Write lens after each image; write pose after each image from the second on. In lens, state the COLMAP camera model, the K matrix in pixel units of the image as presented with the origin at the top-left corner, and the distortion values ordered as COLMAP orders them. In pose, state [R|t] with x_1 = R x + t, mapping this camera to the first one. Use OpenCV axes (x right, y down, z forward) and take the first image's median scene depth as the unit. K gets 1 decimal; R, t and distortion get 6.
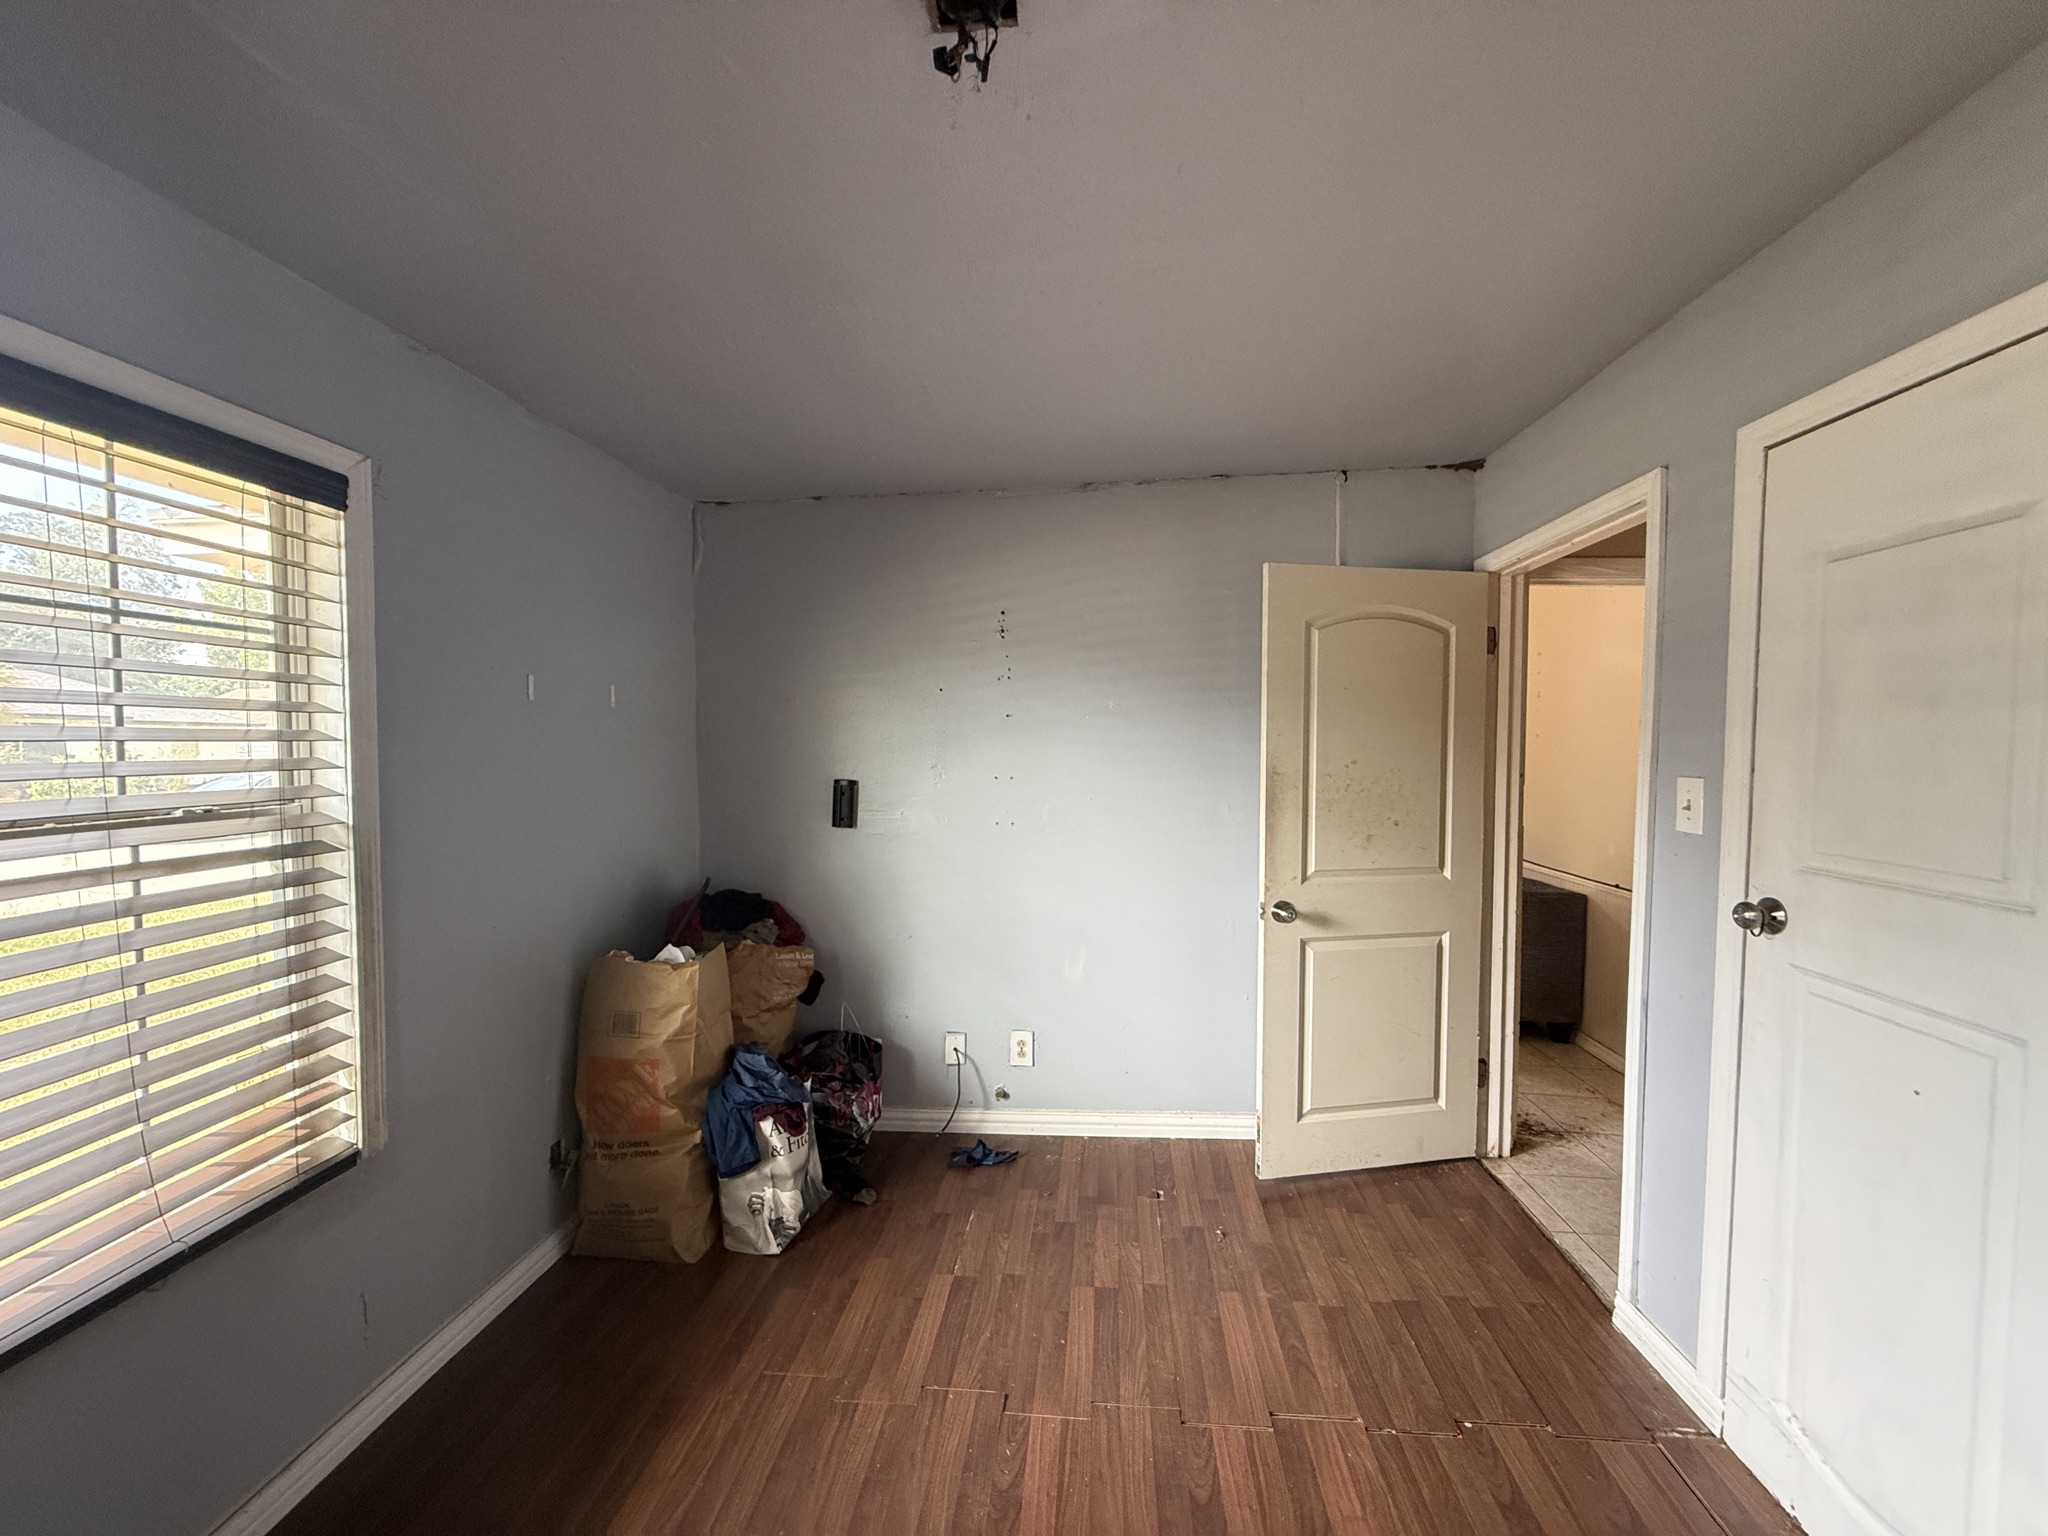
lens RADIAL K [[814.9, 0, 1024.0], [0, 814.9, 768.0], [0, 0, 1]] dist [-0.002040, -0.000156]
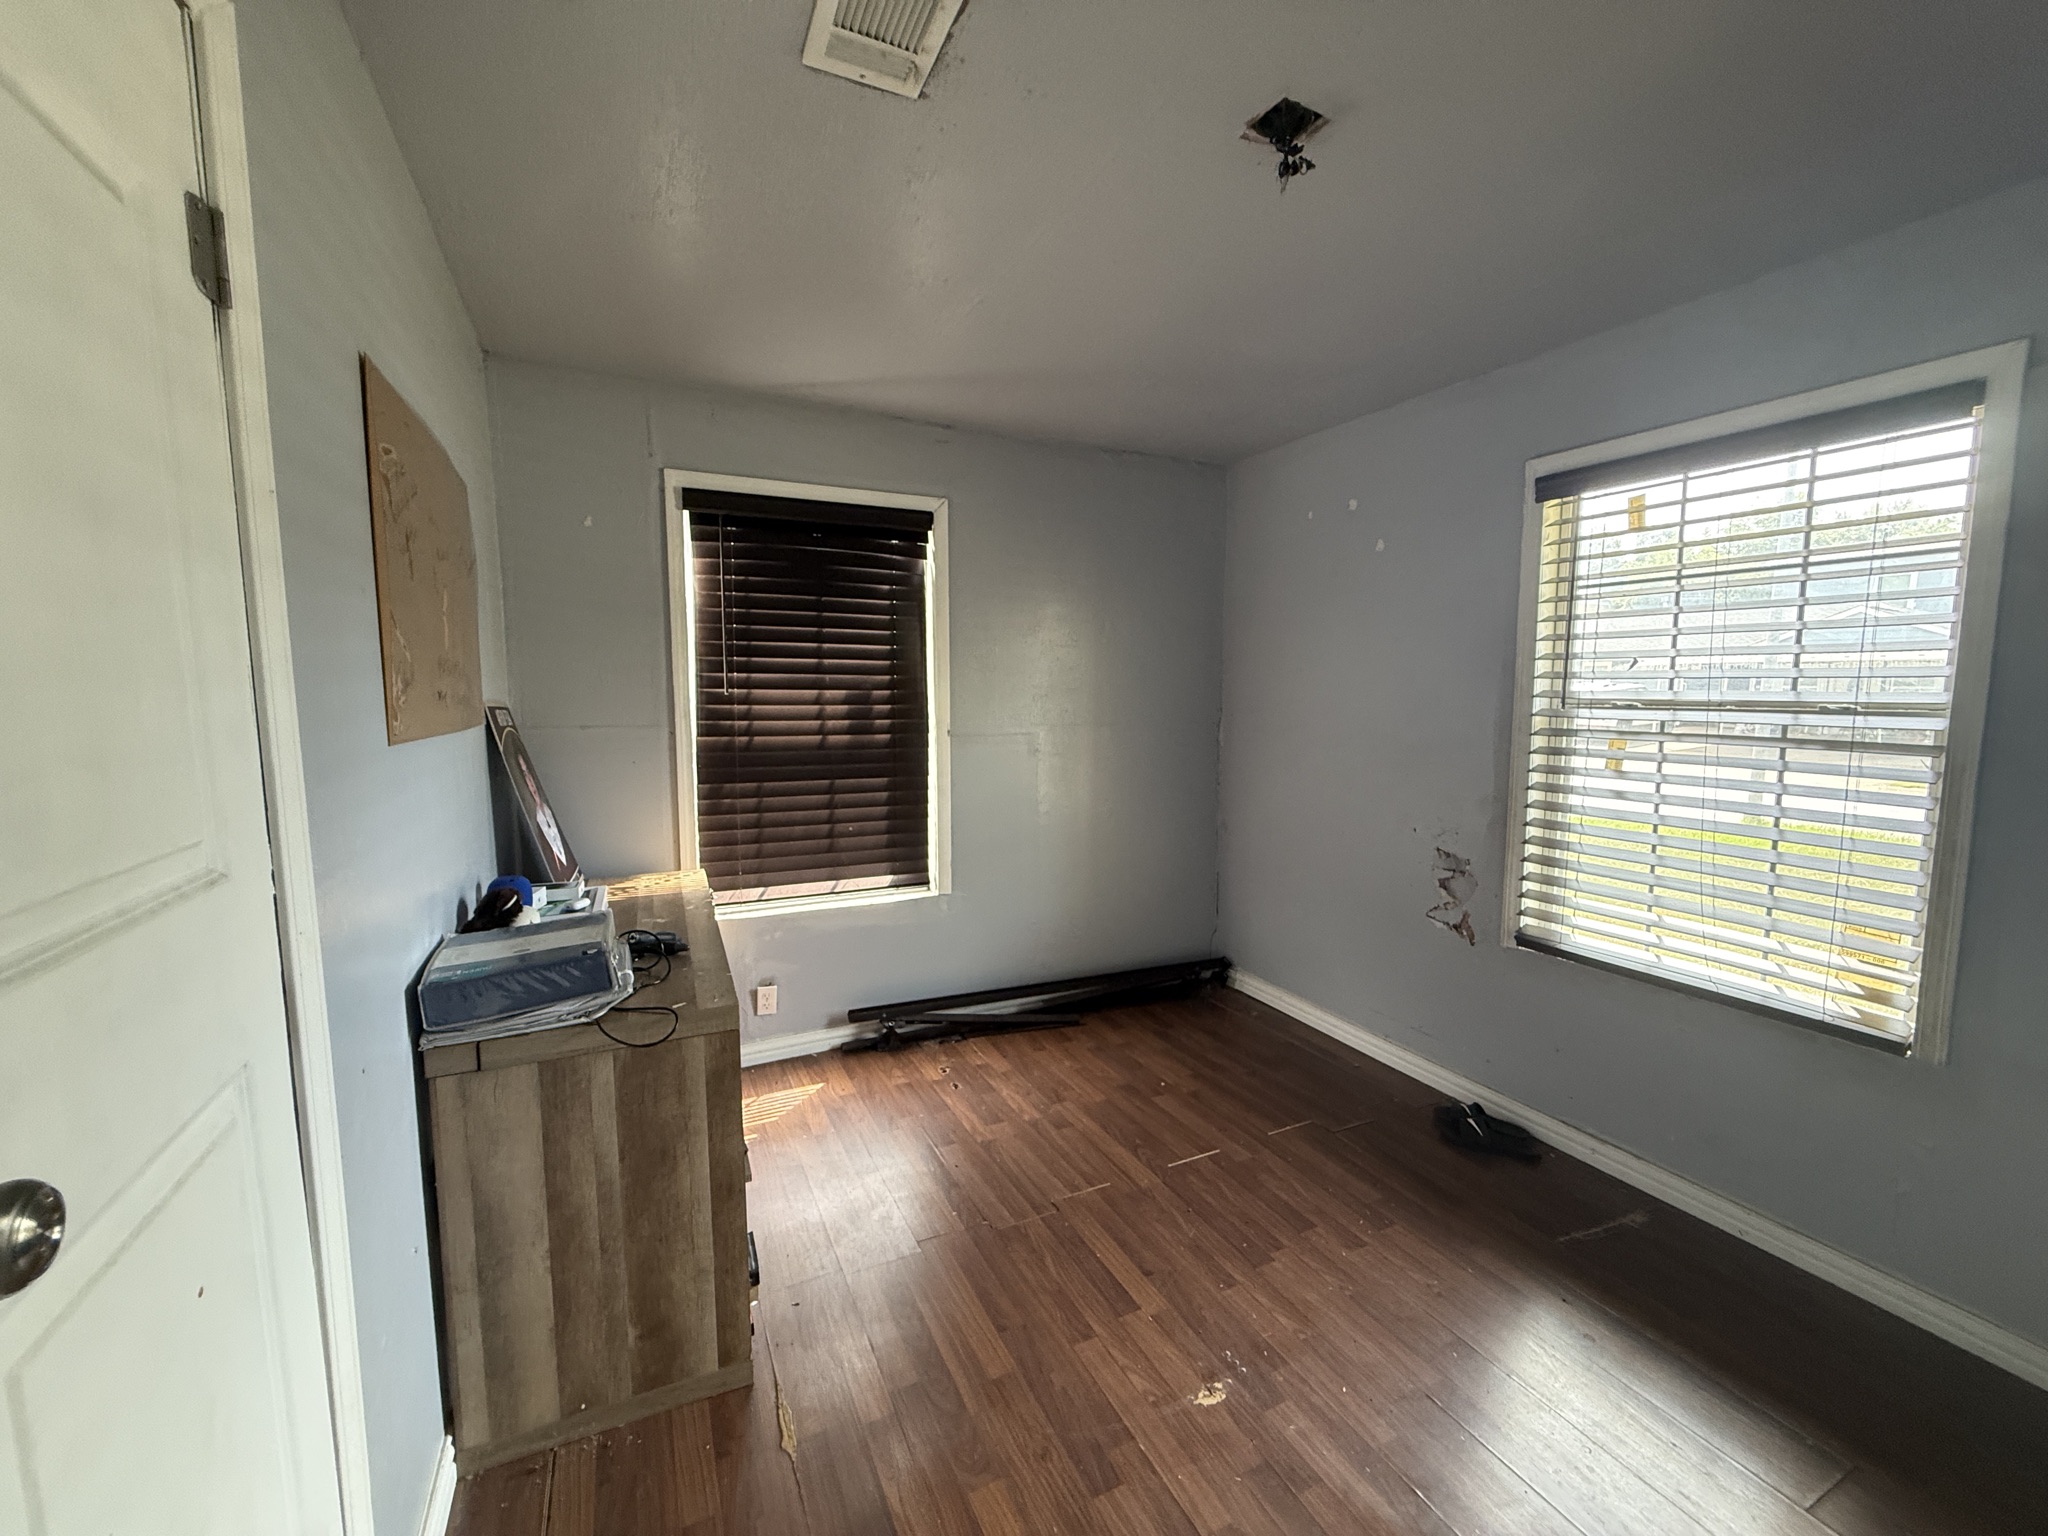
lens RADIAL K [[814.9, 0, 1024.0], [0, 814.9, 768.0], [0, 0, 1]] dist [-0.002040, -0.000156]
pose [[-0.885450, 0.040796, -0.462941, 0.508072], [-0.021157, 0.991568, 0.127848, 0.007401], [0.464253, 0.122998, -0.877121, 1.043286]]
